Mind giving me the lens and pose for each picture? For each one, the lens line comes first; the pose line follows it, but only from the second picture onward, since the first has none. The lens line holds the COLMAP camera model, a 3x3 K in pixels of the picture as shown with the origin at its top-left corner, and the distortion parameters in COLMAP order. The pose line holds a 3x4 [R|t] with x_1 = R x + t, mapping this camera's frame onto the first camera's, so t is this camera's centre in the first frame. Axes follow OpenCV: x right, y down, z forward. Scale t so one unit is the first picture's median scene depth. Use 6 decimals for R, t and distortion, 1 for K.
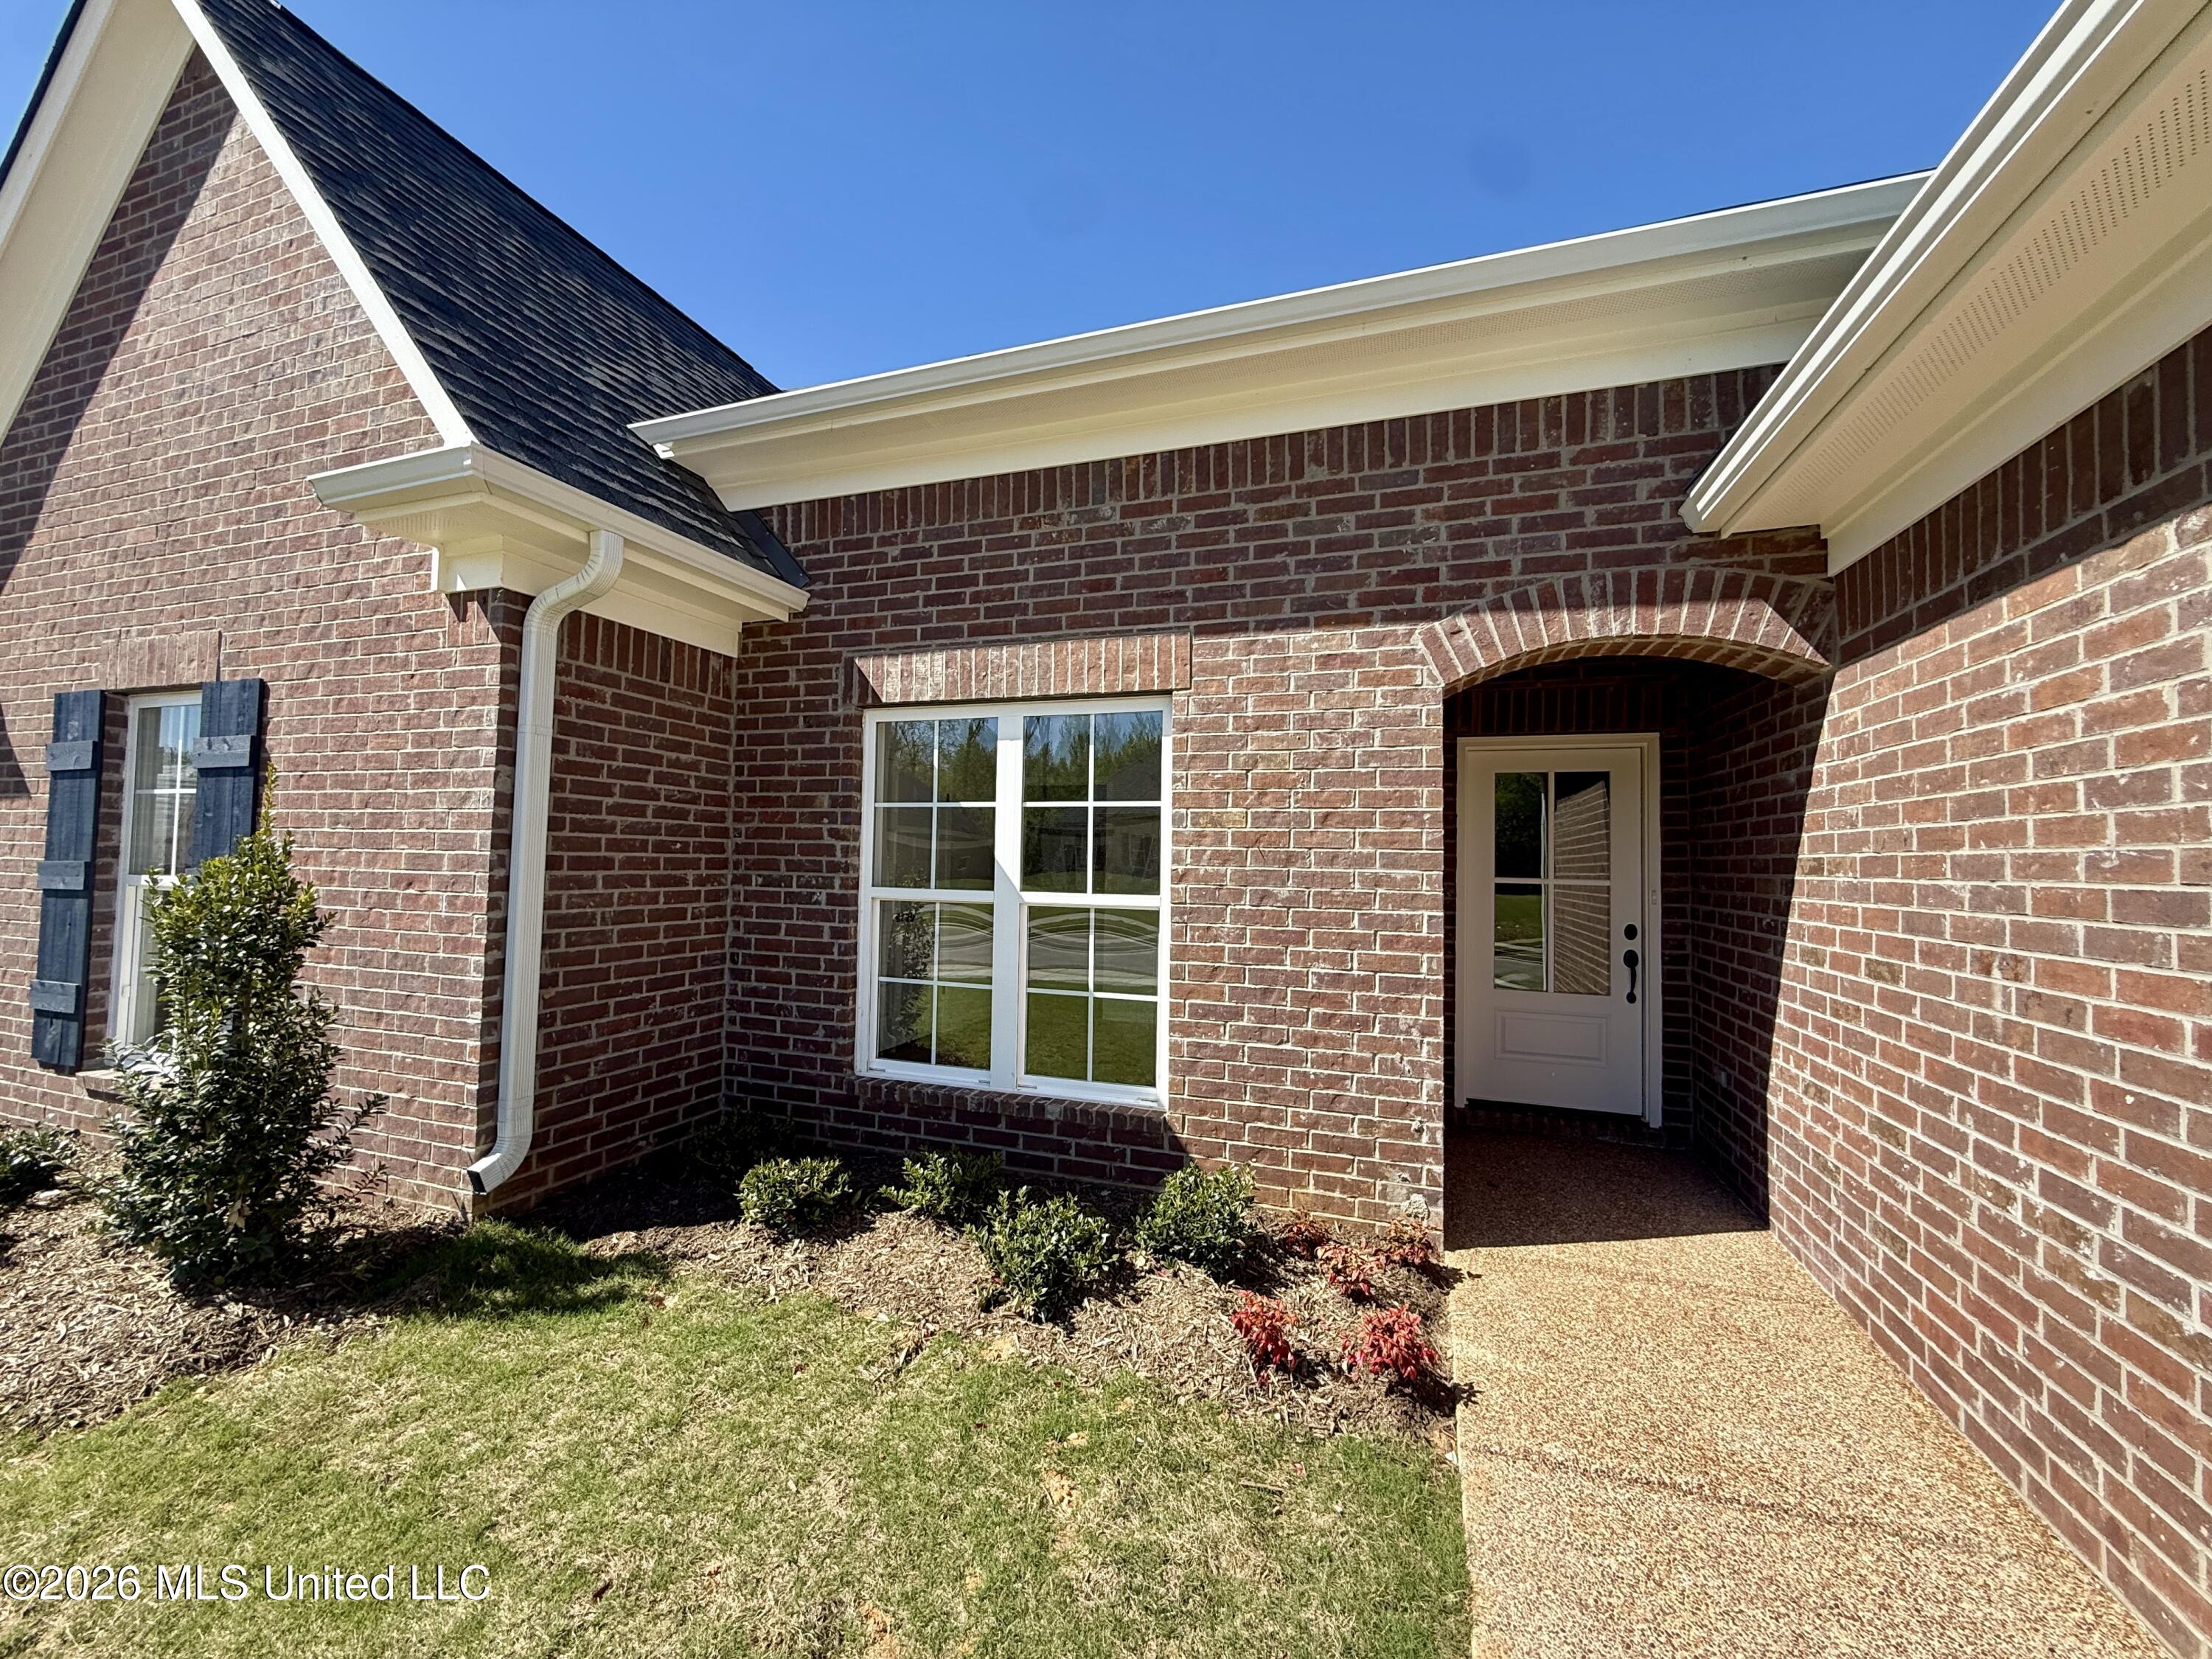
lens RADIAL K [[880.1, 0, 1098.9], [0, 880.1, 830.4], [0, 0, 1]] dist [0.000611, 0.000339]
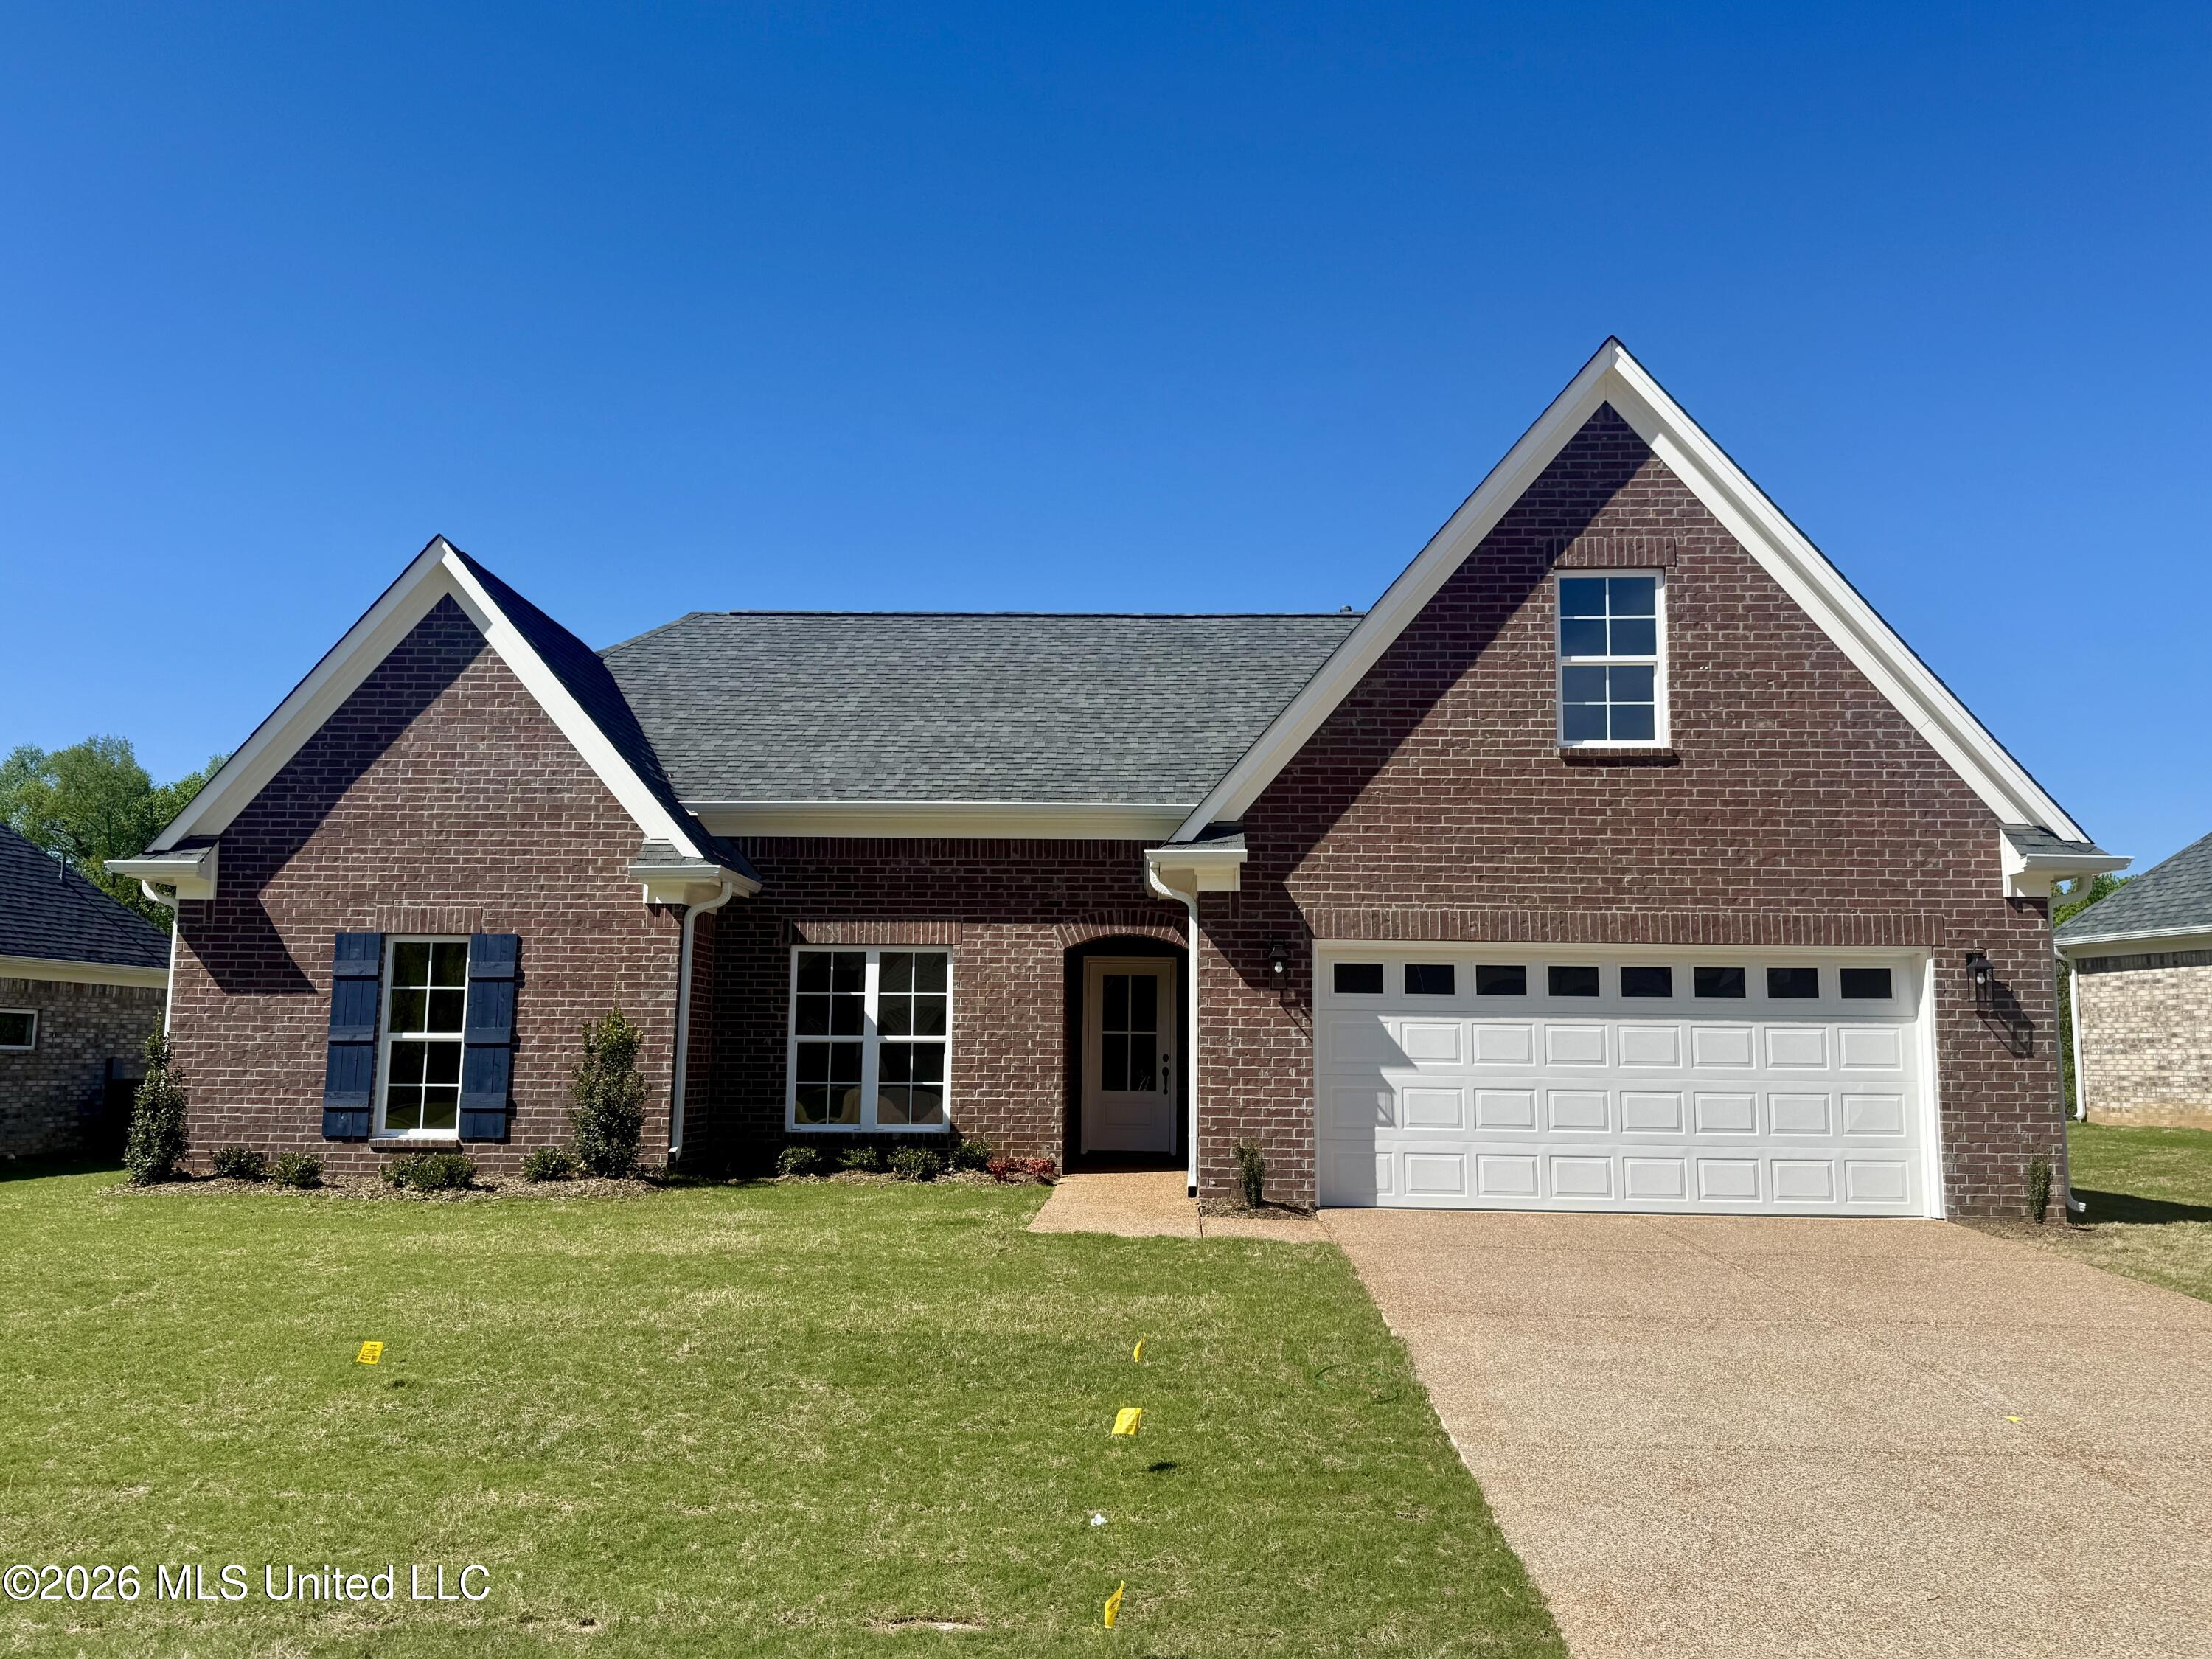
lens RADIAL K [[1718.4, 0, 1106.0], [0, 1718.4, 829.5], [0, 0, 1]] dist [0.102206, -0.003387]
pose [[0.949520, 0.031716, 0.312098, -0.965105], [-0.001910, 0.995442, -0.095349, -0.032284], [-0.313699, 0.089940, 0.945253, -3.449338]]
